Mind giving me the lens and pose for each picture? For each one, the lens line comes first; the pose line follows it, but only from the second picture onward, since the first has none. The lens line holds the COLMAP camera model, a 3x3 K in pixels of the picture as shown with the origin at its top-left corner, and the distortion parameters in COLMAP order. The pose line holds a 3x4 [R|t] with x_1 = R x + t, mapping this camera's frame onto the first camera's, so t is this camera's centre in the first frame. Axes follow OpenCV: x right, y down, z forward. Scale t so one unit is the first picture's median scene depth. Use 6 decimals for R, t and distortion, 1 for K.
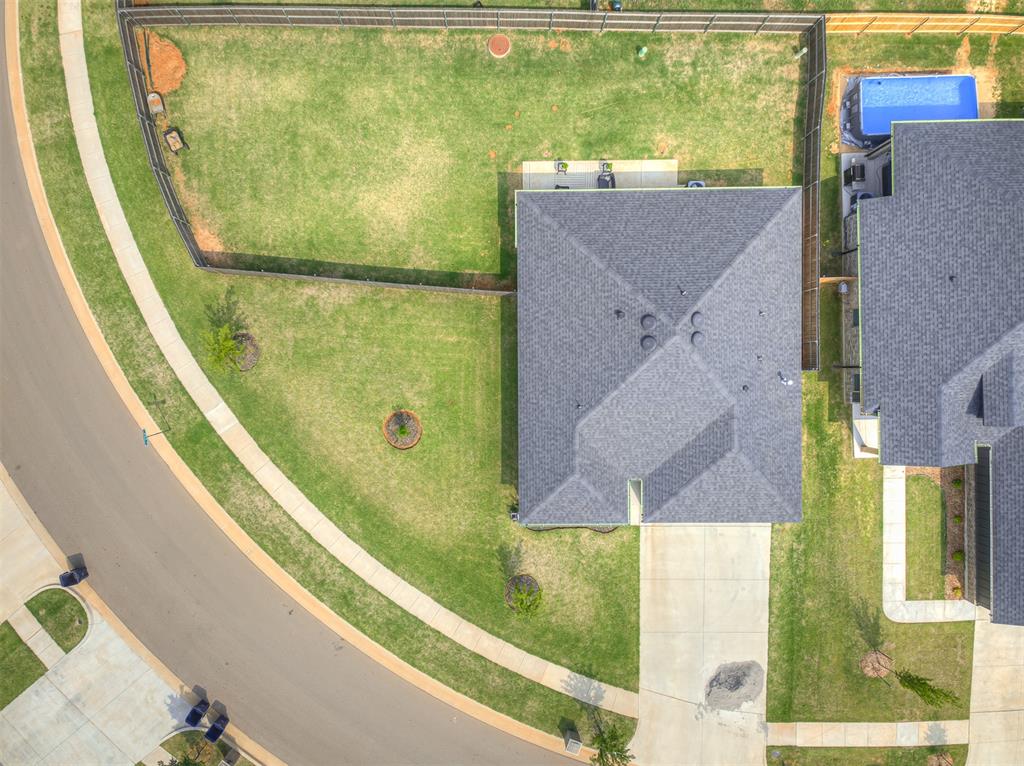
lens RADIAL K [[700.0, 0, 514.8], [0, 700.0, 397.8], [0, 0, 1]] dist [0.026347, -0.005954]
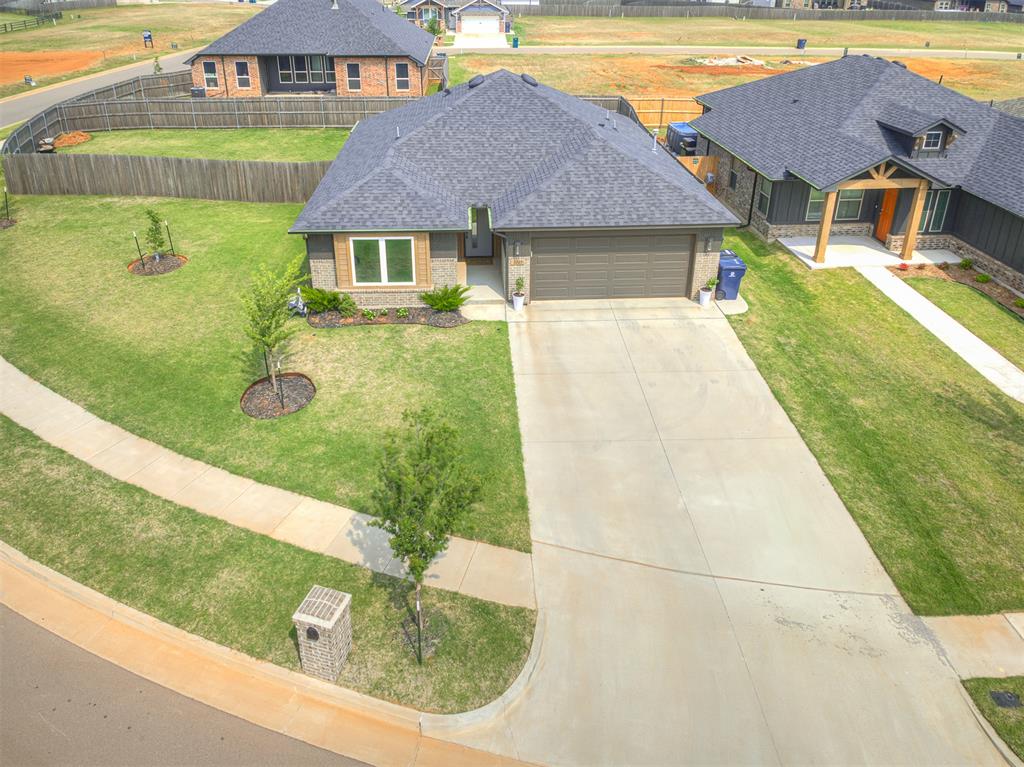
lens RADIAL K [[729.7, 0, 510.3], [0, 729.7, 290.1], [0, 0, 1]] dist [0.032882, -0.009448]
pose [[0.998597, -0.031461, 0.042583, 0.154635], [0.051445, 0.386522, -0.920844, 0.732604], [0.012511, 0.921743, 0.387598, 0.730185]]
